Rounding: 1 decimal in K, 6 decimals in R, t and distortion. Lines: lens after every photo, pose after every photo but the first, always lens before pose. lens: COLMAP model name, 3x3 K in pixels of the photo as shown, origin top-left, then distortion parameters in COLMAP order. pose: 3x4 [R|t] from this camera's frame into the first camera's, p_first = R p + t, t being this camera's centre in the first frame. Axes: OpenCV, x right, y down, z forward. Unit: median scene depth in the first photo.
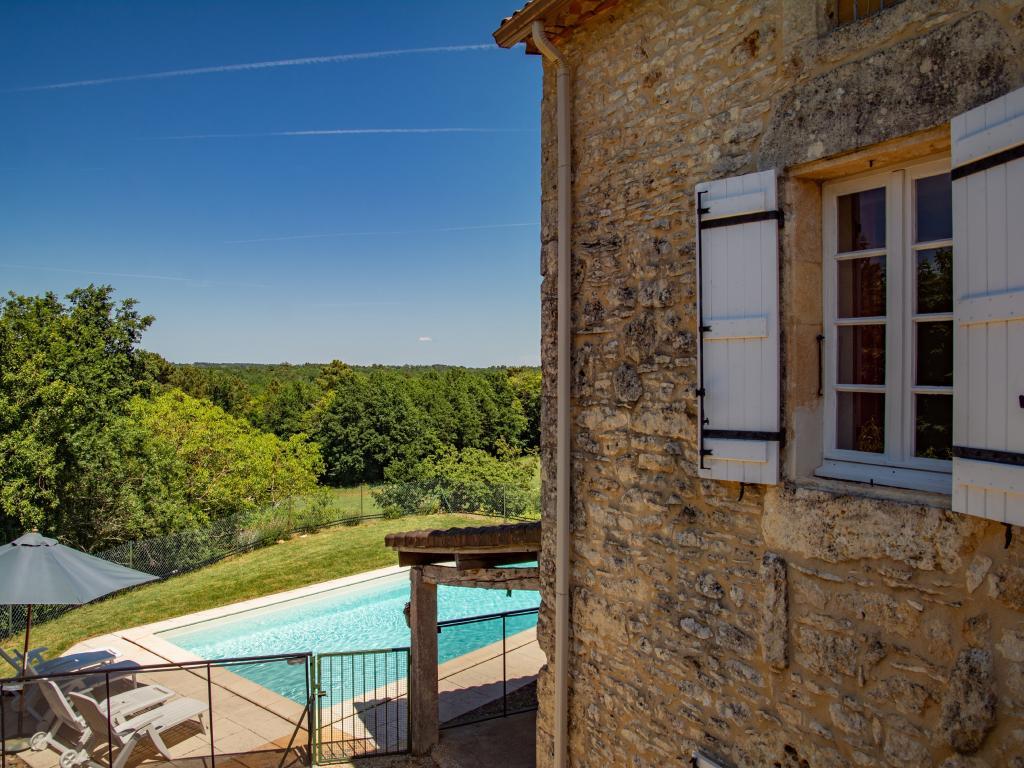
lens RADIAL K [[799.6, 0, 512.0], [0, 799.6, 384.0], [0, 0, 1]] dist [-0.119531, 0.088667]
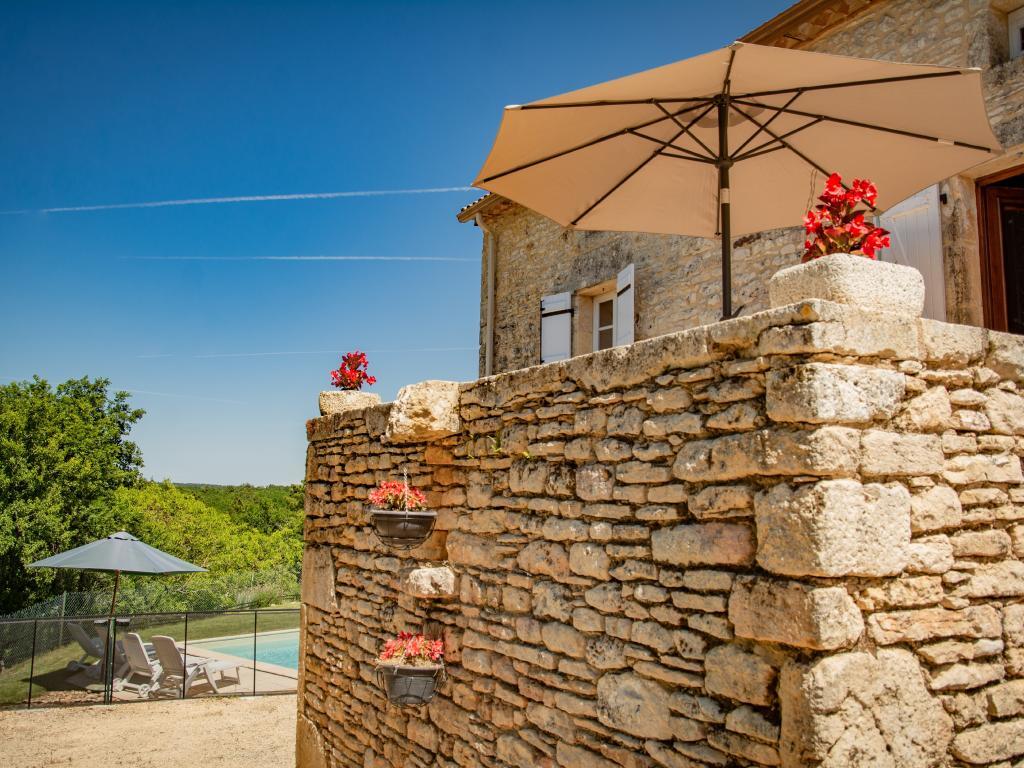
lens RADIAL K [[919.6, 0, 499.3], [0, 919.6, 393.2], [0, 0, 1]] dist [-0.092276, 0.117981]
pose [[0.999734, 0.021125, -0.009219, 0.081056], [-0.022177, 0.990605, -0.134946, 0.201621], [0.006281, 0.135114, 0.990810, -0.841868]]
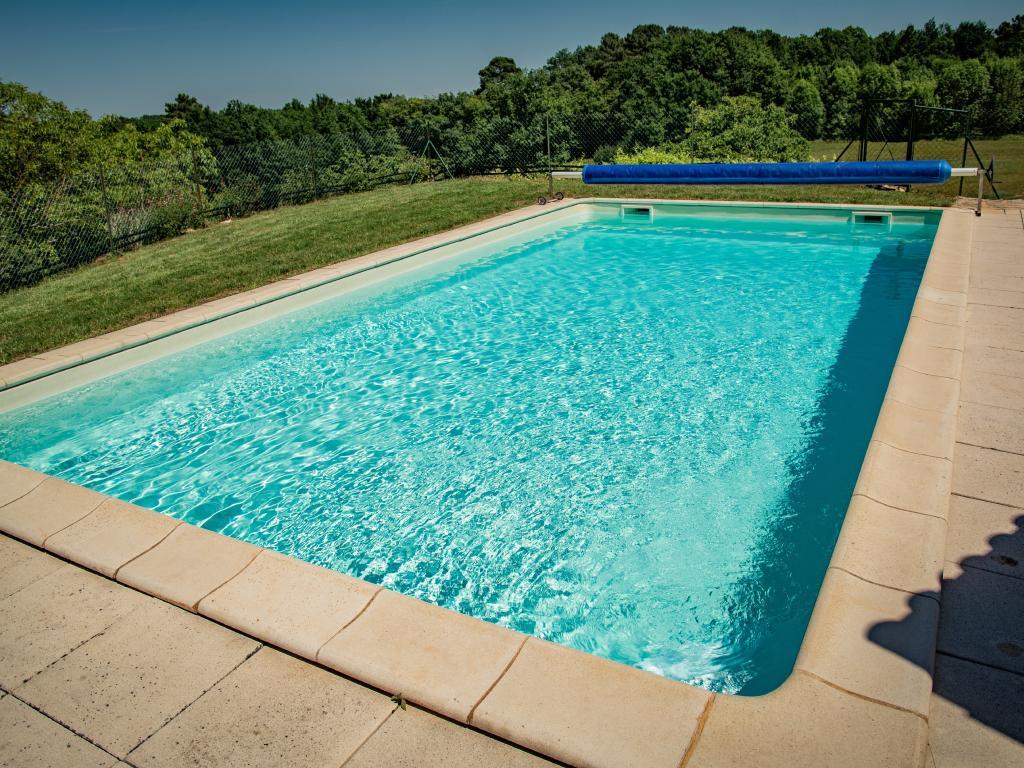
lens RADIAL K [[773.0, 0, 512.0], [0, 773.0, 384.0], [0, 0, 1]] dist [-0.113136, 0.065292]
pose [[0.982113, -0.109528, 0.153157, -0.462888], [0.054557, 0.944044, 0.325275, 0.397305], [-0.180214, -0.311101, 0.933134, 1.215469]]
